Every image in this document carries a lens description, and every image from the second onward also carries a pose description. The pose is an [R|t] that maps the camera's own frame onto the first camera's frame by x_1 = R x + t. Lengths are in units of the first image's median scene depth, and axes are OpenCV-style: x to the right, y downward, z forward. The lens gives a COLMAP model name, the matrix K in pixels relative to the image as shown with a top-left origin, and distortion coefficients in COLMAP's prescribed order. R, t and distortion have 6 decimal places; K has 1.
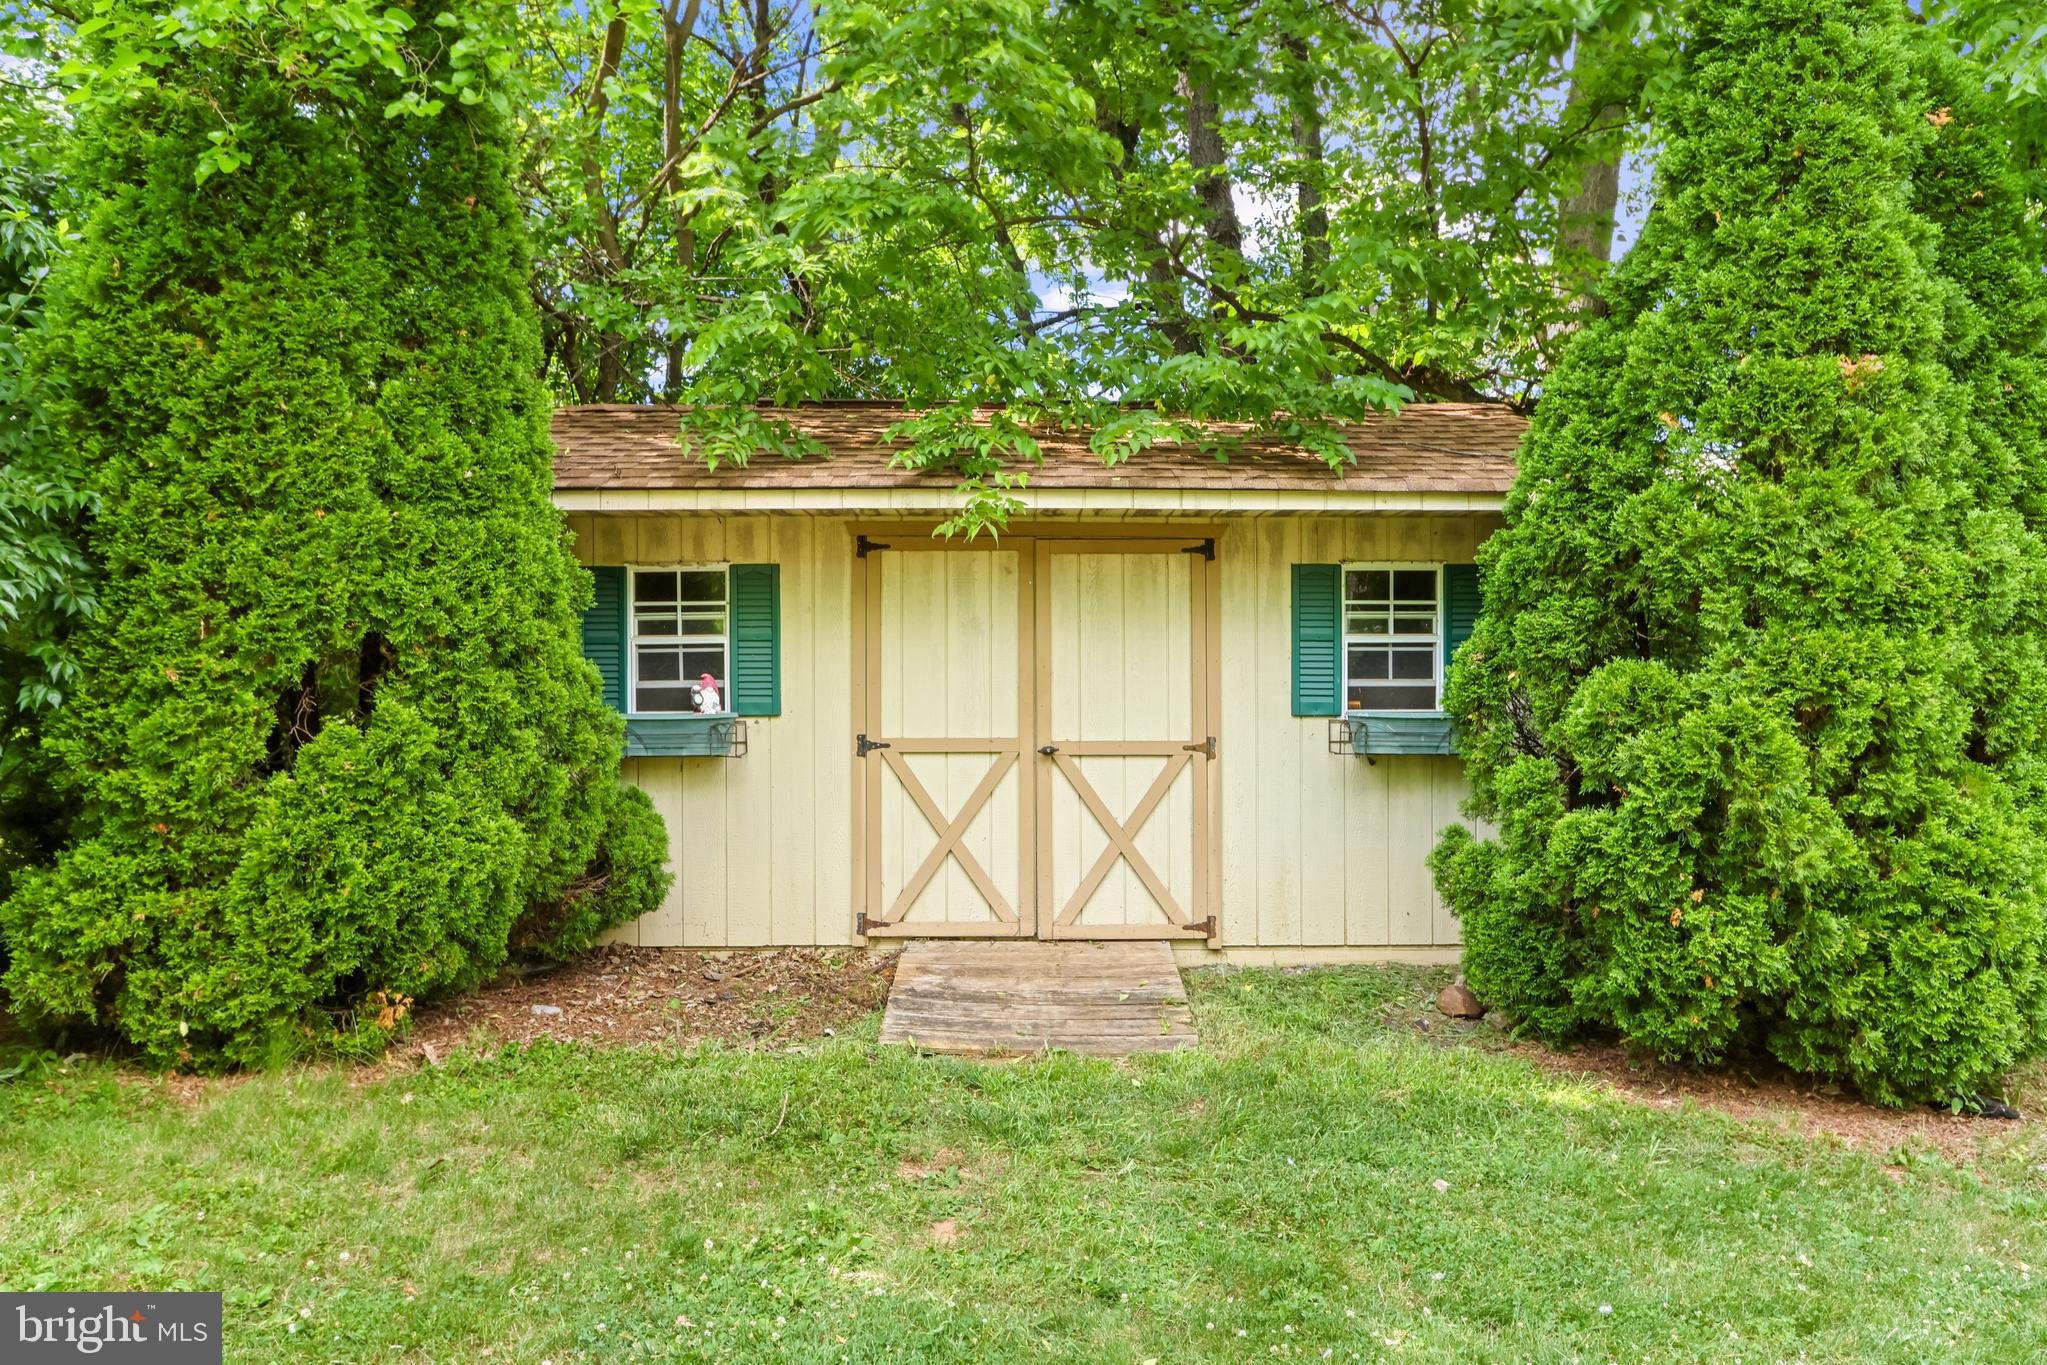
lens RADIAL K [[1322.4, 0, 1032.0], [0, 1322.4, 679.0], [0, 0, 1]] dist [-0.001479, 0.000154]
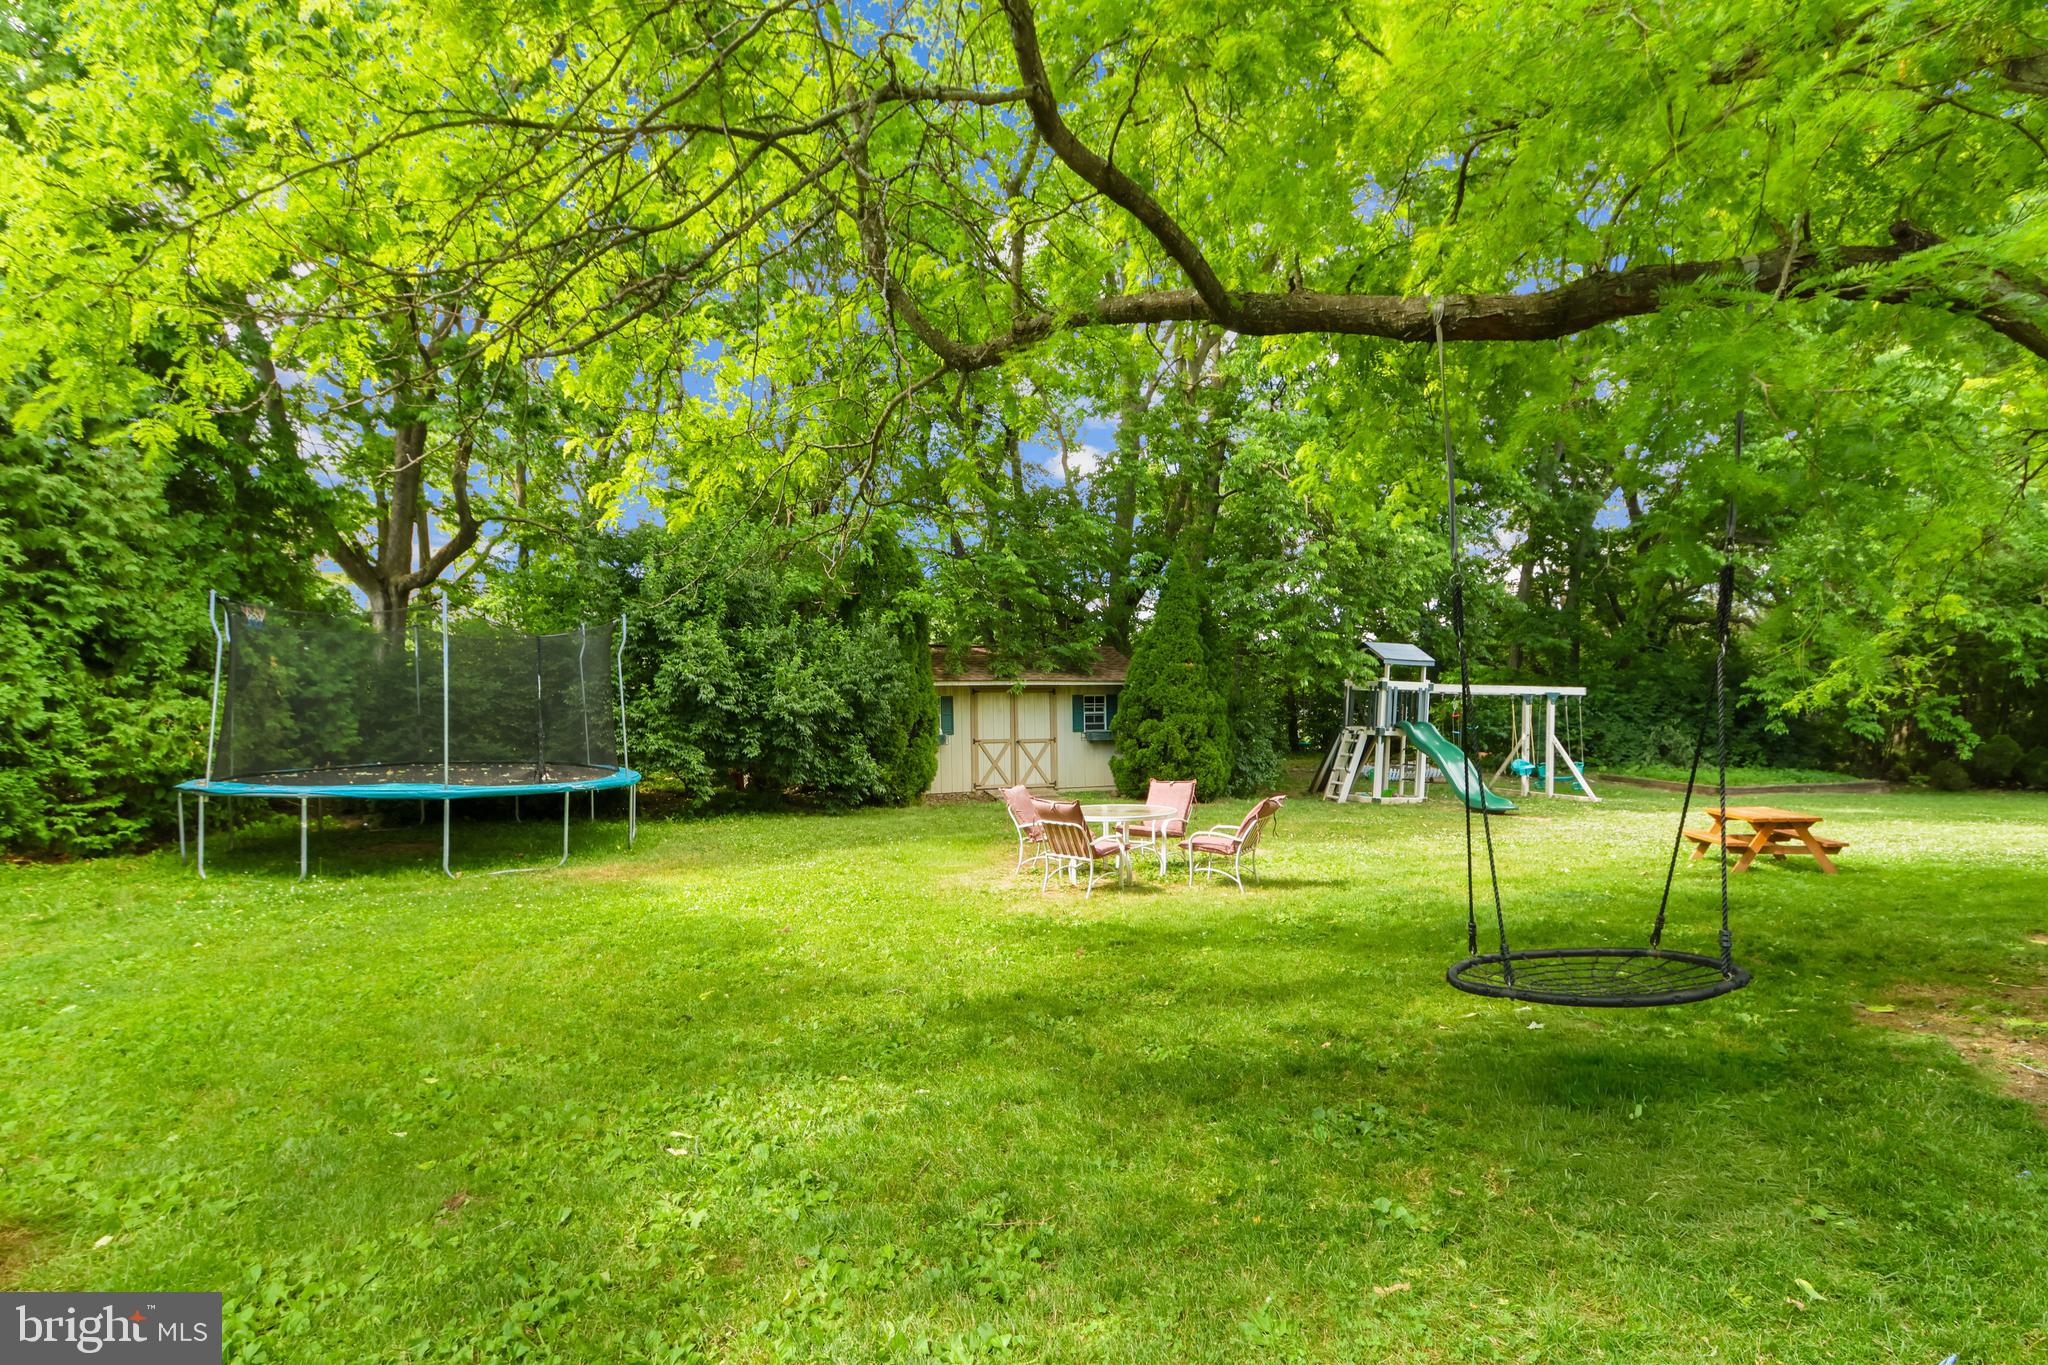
lens RADIAL K [[952.9, 0, 1009.8], [0, 952.9, 702.5], [0, 0, 1]] dist [0.002070, -0.000896]
pose [[0.947622, -0.010766, 0.319211, -0.946037], [0.012517, 0.999916, -0.003436, -0.056578], [-0.319147, 0.007252, 0.947677, -1.772172]]
